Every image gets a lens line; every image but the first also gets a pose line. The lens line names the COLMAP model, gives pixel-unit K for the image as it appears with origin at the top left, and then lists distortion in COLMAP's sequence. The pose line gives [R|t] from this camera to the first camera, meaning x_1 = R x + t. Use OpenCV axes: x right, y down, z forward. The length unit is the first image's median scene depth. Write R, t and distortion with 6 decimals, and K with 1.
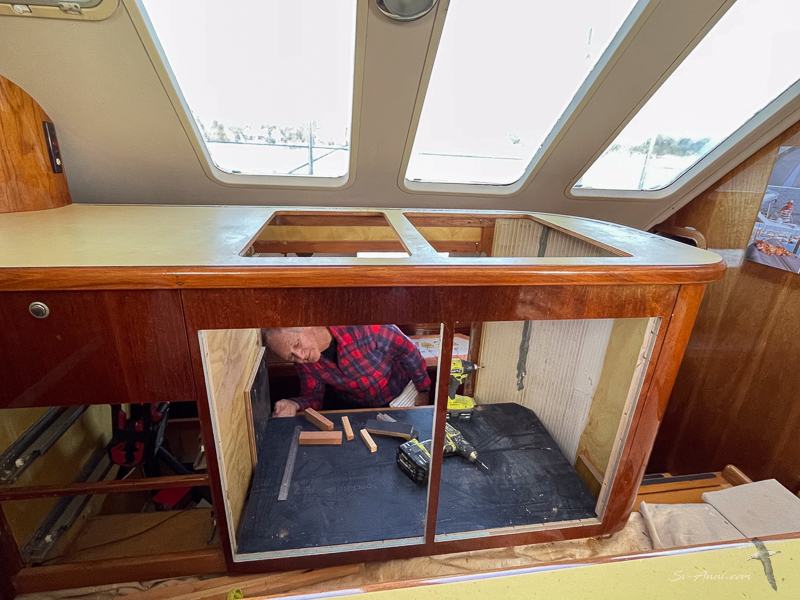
lens RADIAL K [[402.4, 0, 401.0], [0, 402.4, 296.3], [0, 0, 1]] dist [-0.010537, 0.000757]
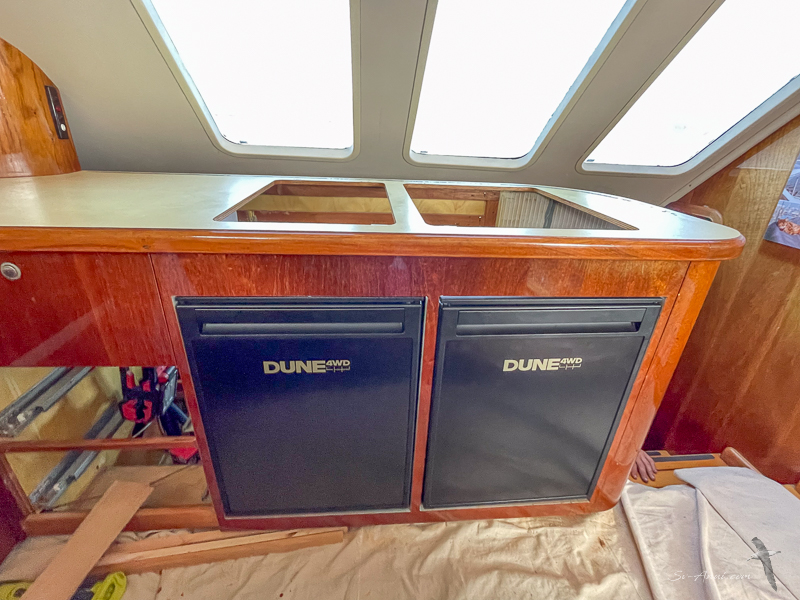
lens RADIAL K [[370.4, 0, 402.6], [0, 370.4, 297.2], [0, 0, 1]] dist [-0.005797, -0.002070]
pose [[0.998086, 0.028579, -0.054843, 0.064828], [-0.024730, 0.997266, 0.069634, 0.006619], [0.056683, -0.068144, 0.996064, 0.084742]]
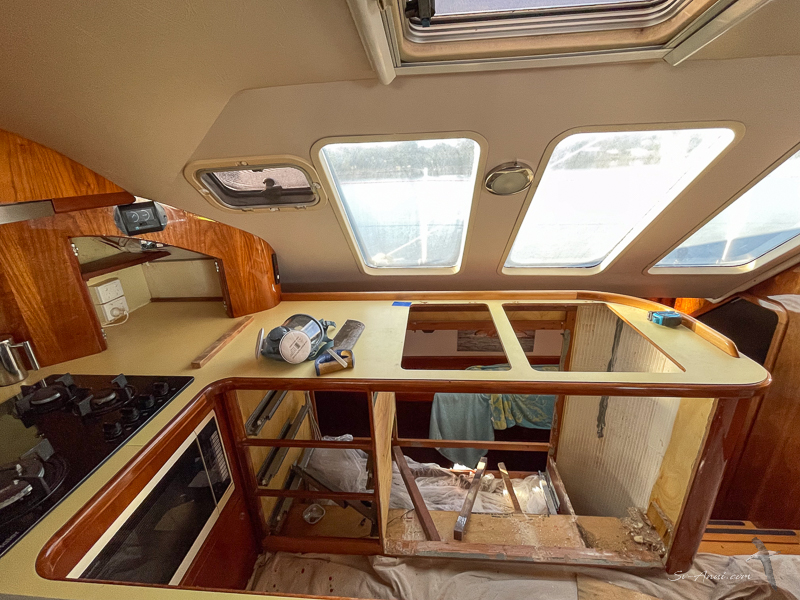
lens RADIAL K [[370.4, 0, 400.2], [0, 370.4, 296.3], [0, 0, 1]] dist [-0.005797, -0.002070]
pose [[0.972834, 0.004845, -0.231455, -0.045360], [-0.006806, 0.999947, -0.007675, -0.244339], [0.231406, 0.009042, 0.972815, -0.305514]]
